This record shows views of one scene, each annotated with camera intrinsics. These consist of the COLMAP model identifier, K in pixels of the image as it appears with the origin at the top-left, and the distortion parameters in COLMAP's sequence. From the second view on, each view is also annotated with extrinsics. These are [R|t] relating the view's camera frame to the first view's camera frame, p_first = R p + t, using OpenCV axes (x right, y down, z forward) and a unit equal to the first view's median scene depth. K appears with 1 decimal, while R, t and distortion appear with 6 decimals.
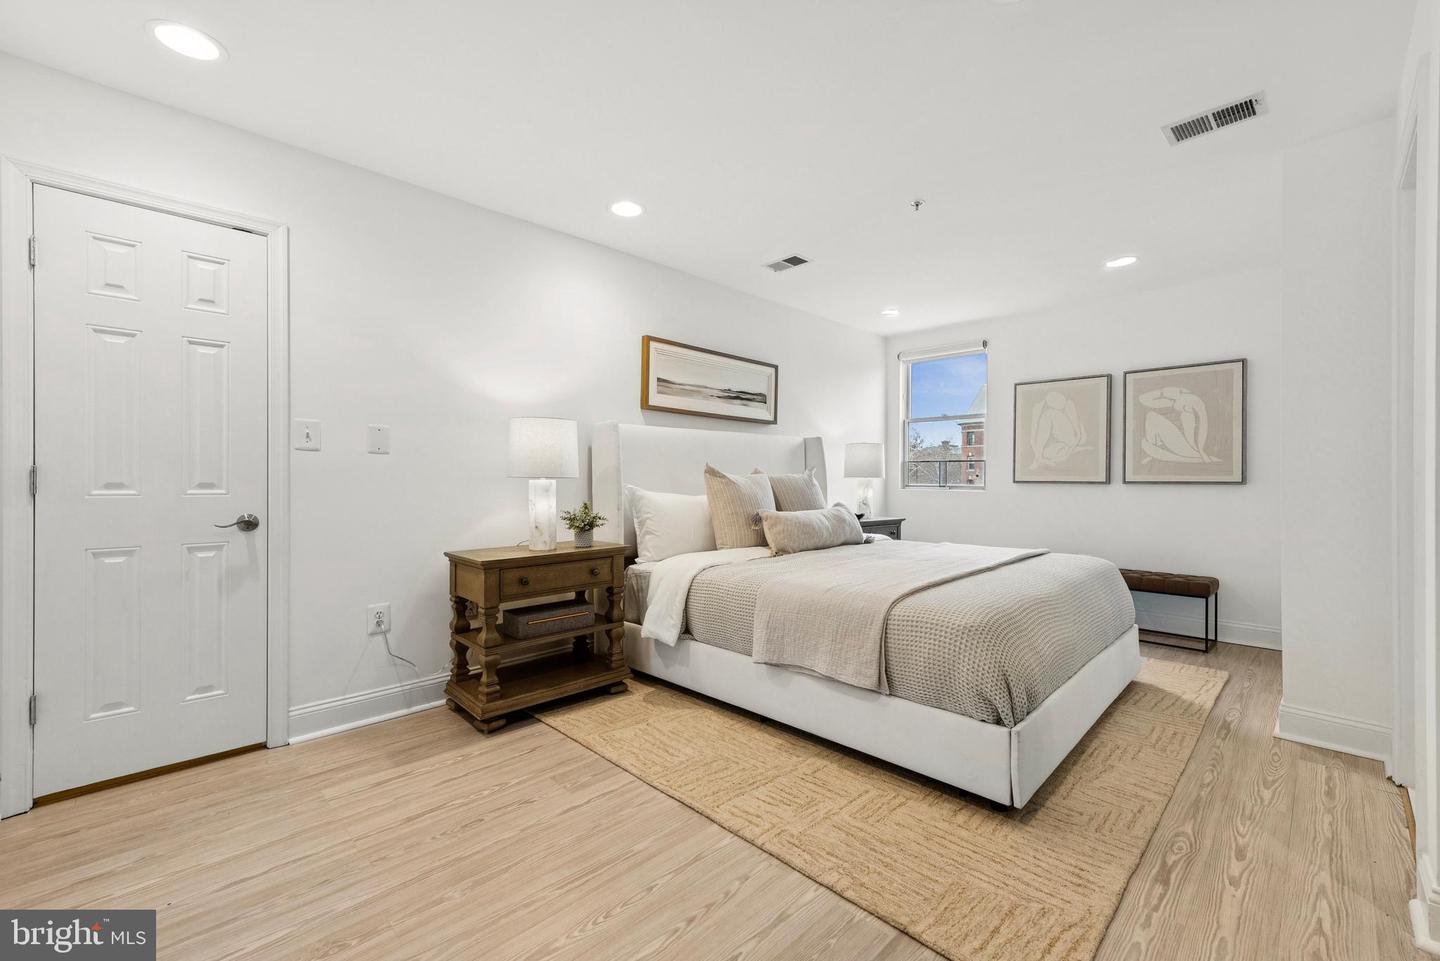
lens RADIAL K [[583.4, 0, 720.0], [0, 583.4, 480.5], [0, 0, 1]] dist [0.005379, 0.000084]
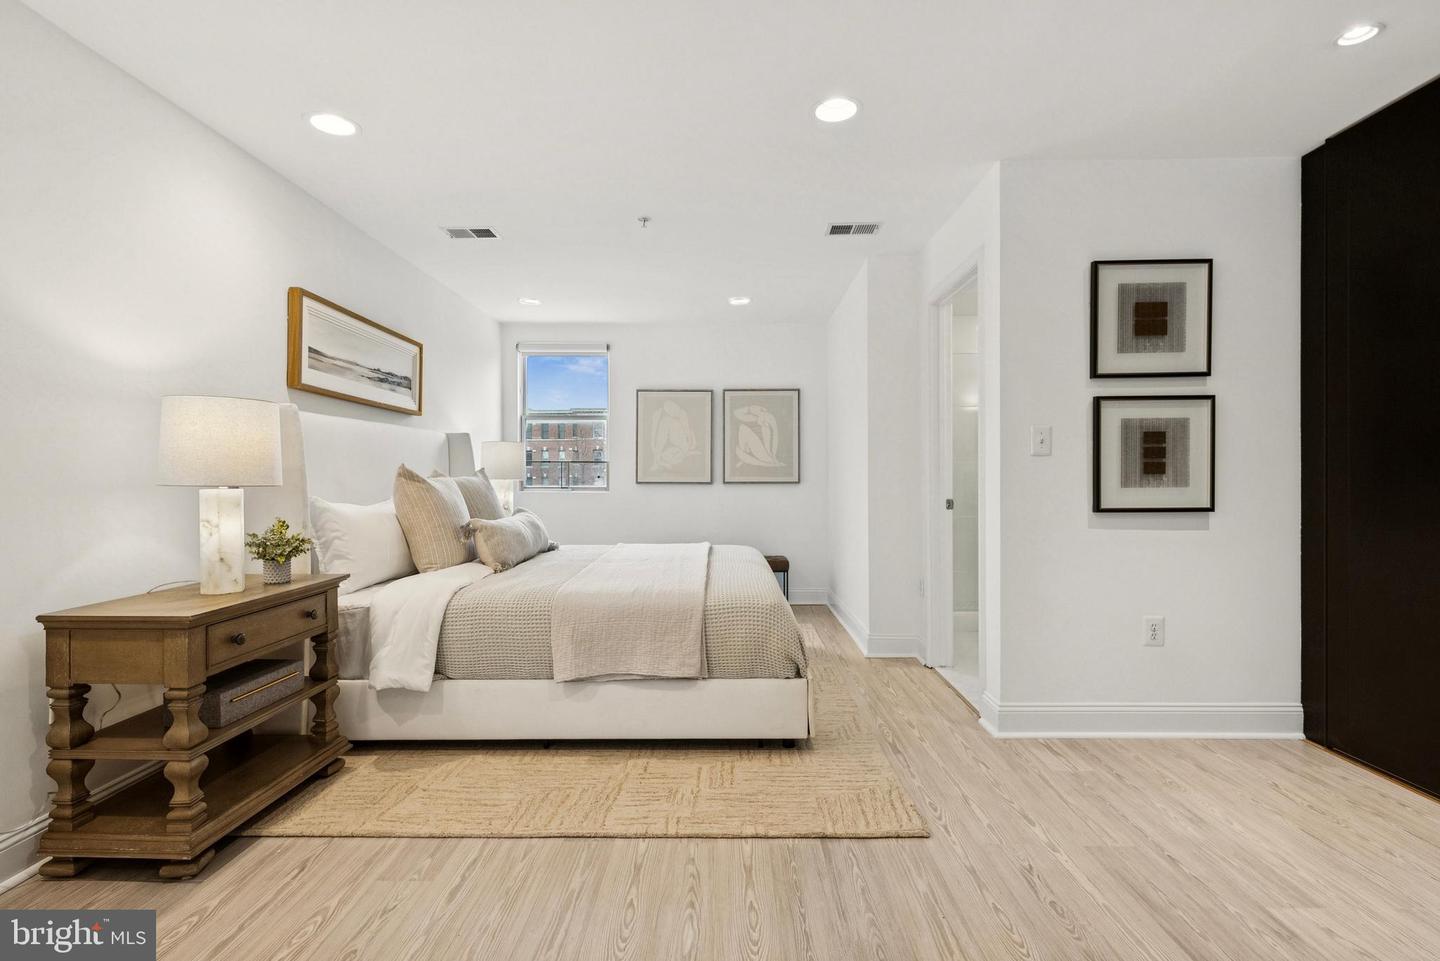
lens RADIAL K [[681.3, 0, 706.5], [0, 681.3, 477.5], [0, 0, 1]] dist [0.002255, -0.000282]
pose [[0.722769, -0.003515, 0.691081, -0.428370], [0.004499, 0.999990, 0.000381, -0.011876], [-0.691075, 0.002833, 0.722777, 0.040921]]
